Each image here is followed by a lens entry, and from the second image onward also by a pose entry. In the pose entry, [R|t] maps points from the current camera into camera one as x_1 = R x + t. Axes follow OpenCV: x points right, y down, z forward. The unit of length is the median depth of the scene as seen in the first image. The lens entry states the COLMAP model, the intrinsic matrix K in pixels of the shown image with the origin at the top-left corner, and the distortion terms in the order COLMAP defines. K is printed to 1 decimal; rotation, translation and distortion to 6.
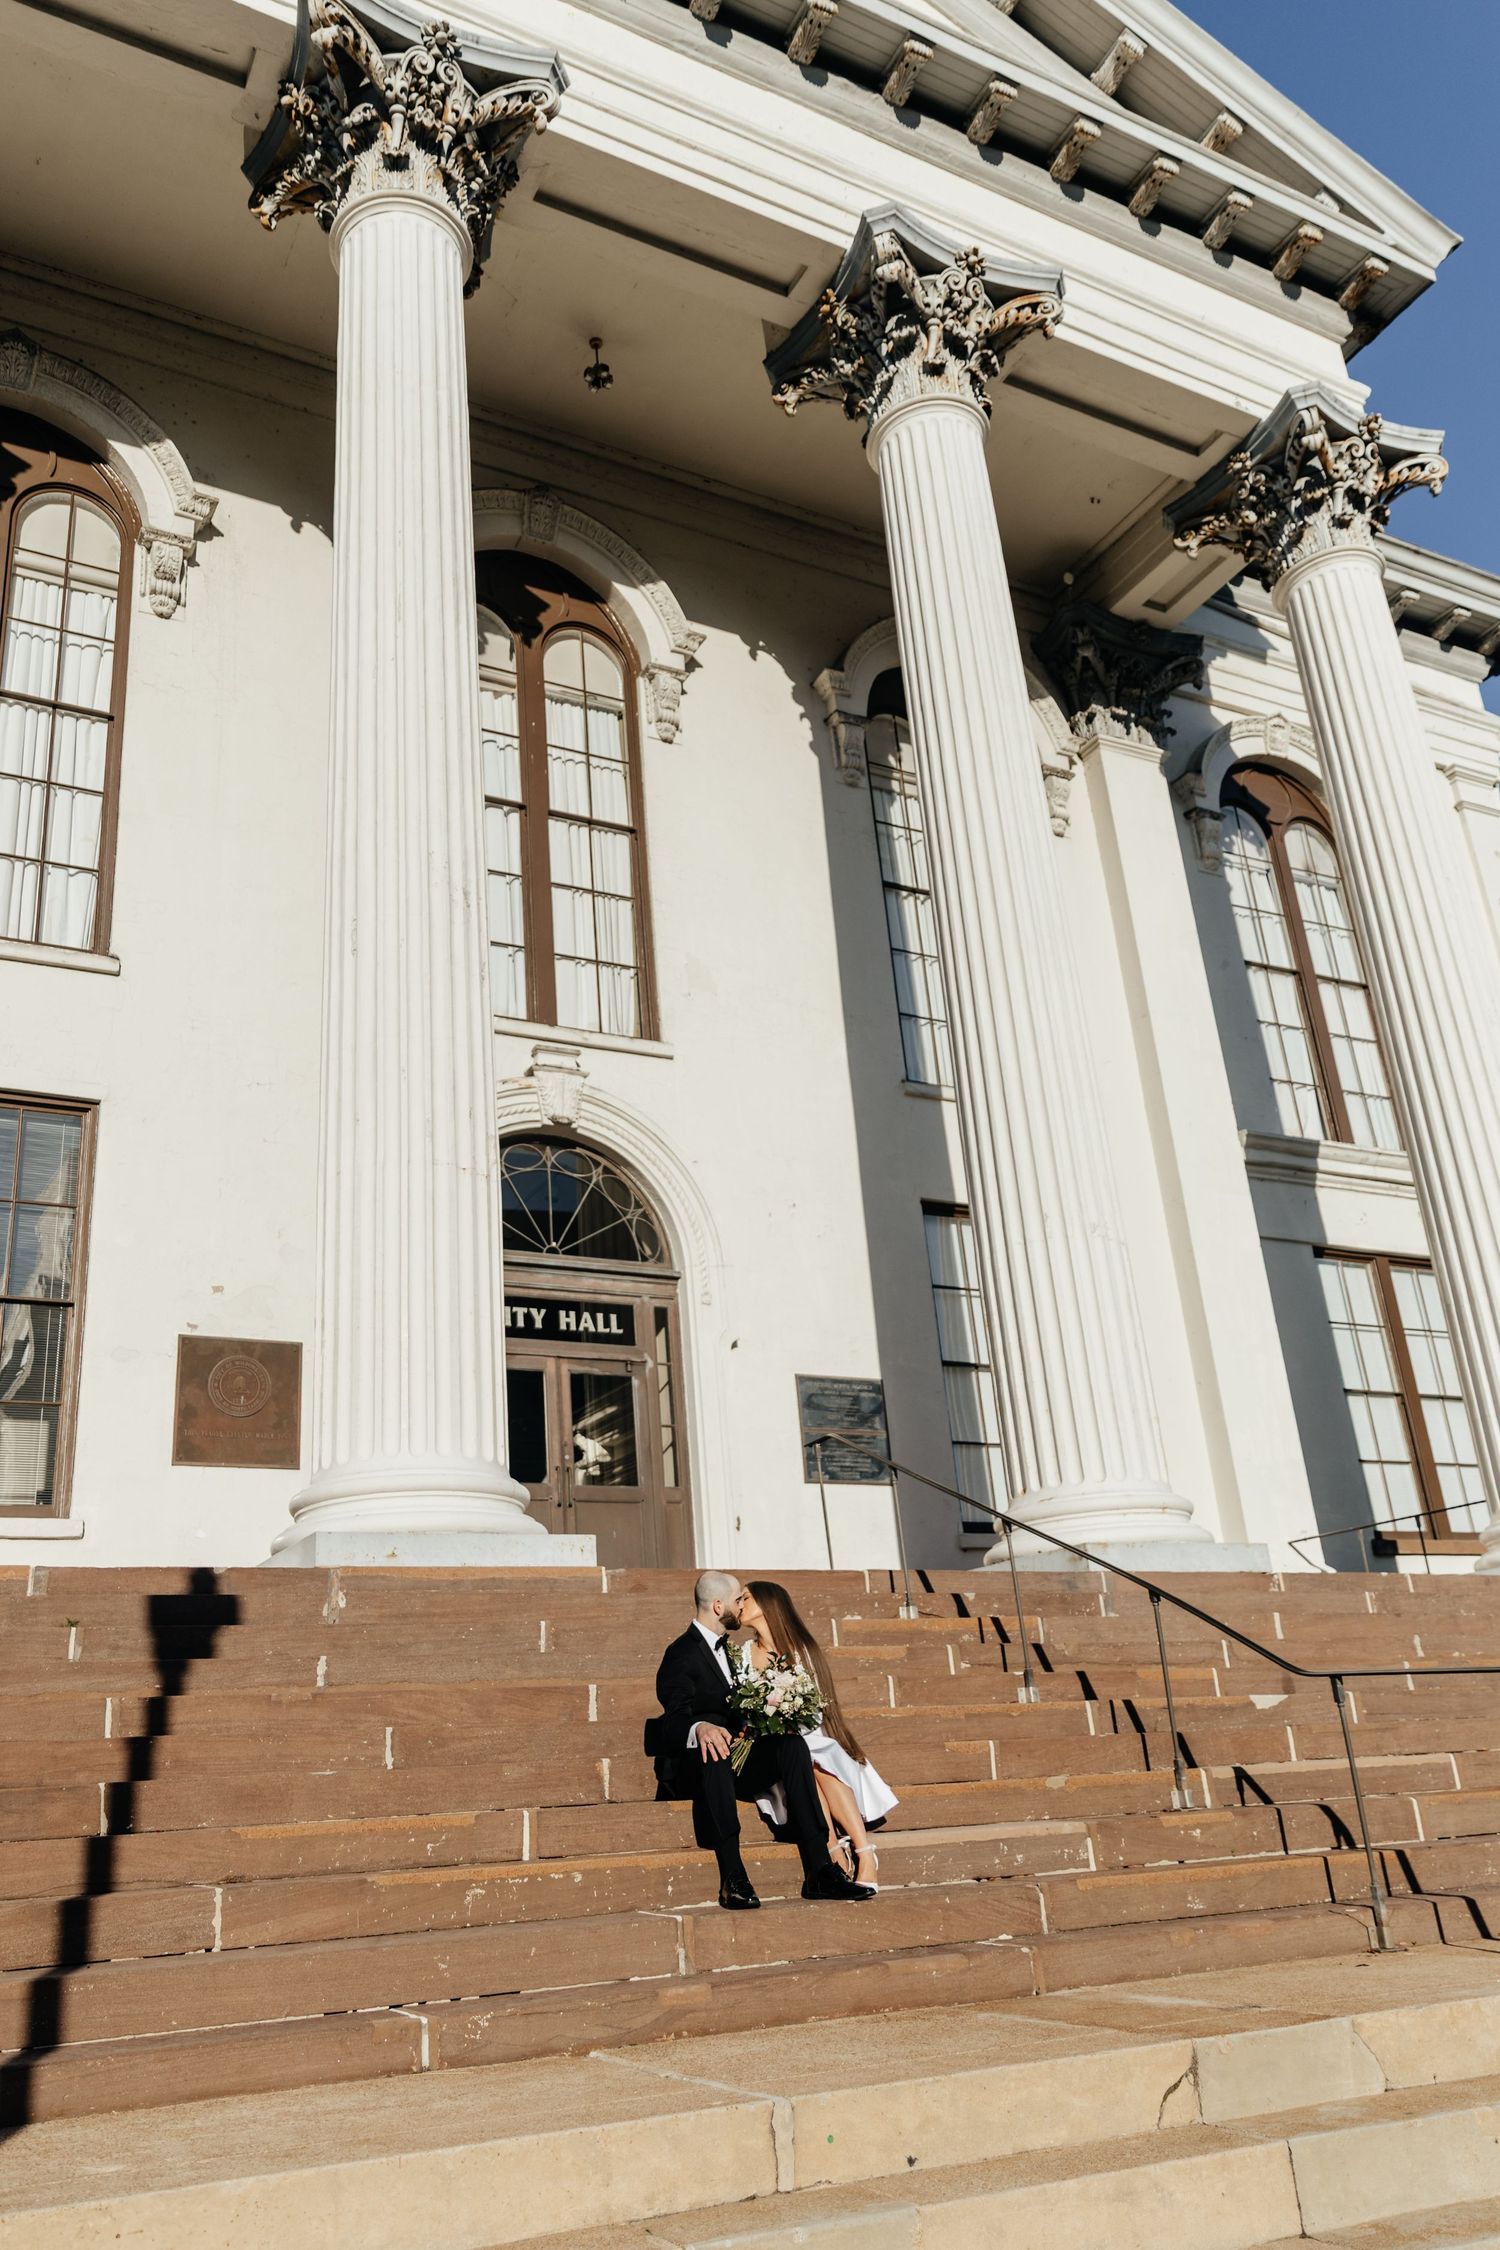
lens RADIAL K [[1957.6, 0, 692.0], [0, 1957.6, 1117.0], [0, 0, 1]] dist [0.004584, 0.010028]
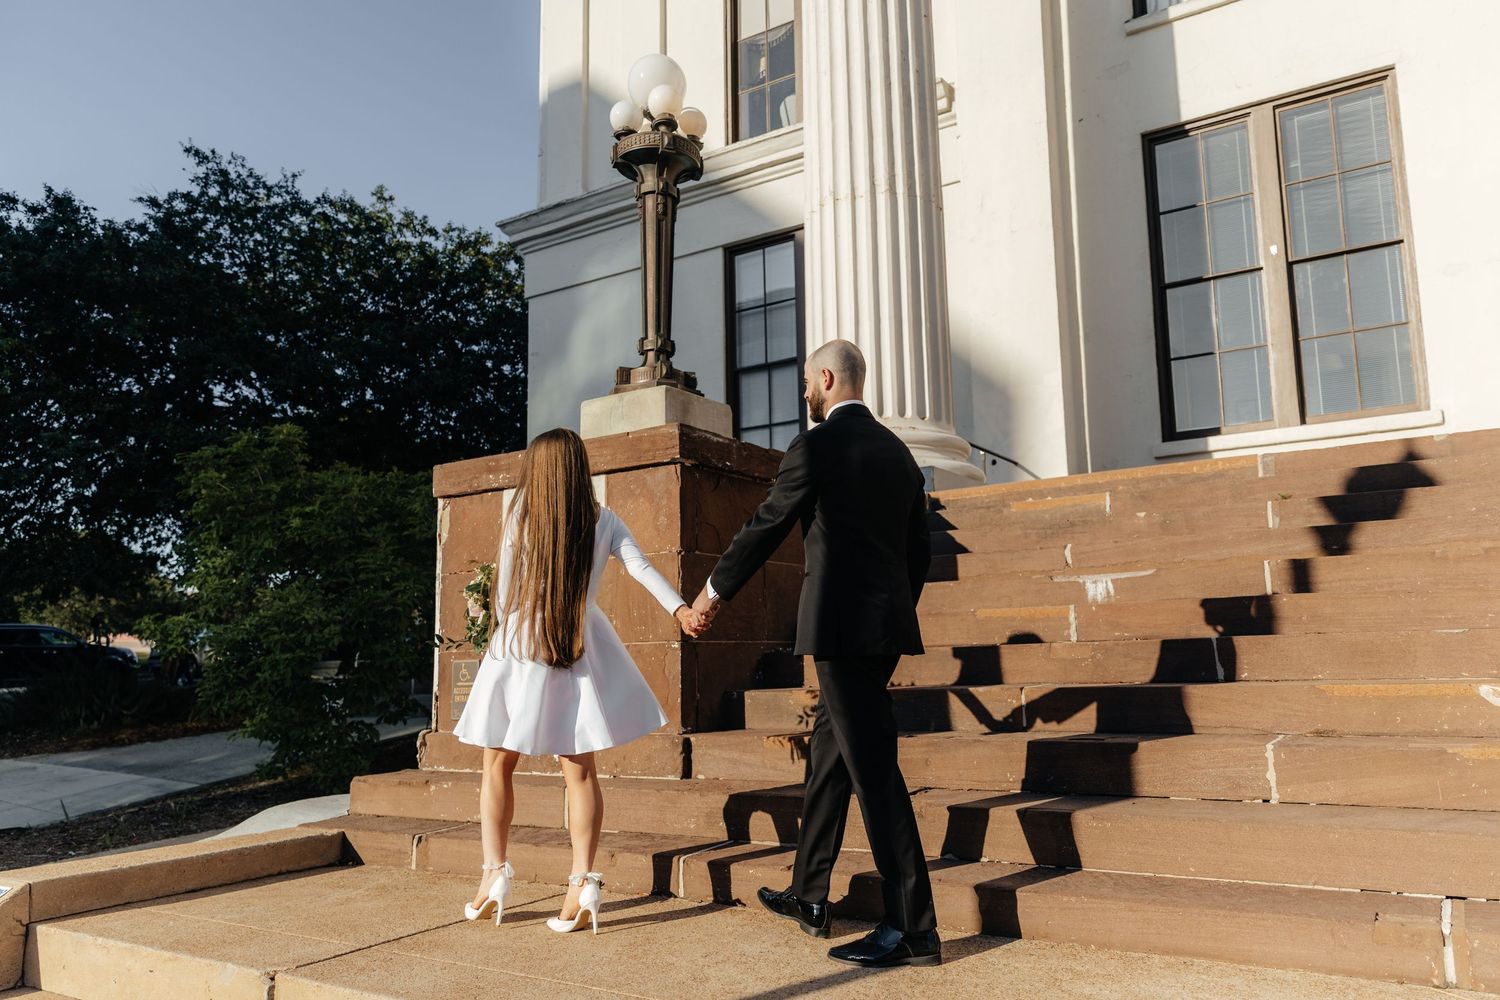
lens RADIAL K [[1070.3, 0, 873.0], [0, 1070.3, 504.4], [0, 0, 1]] dist [0.010919, 0.010402]
pose [[0.495169, -0.073579, -0.865676, 0.125238], [0.288693, 0.953723, 0.084071, 0.147800], [0.819429, -0.291544, 0.493496, 0.517144]]
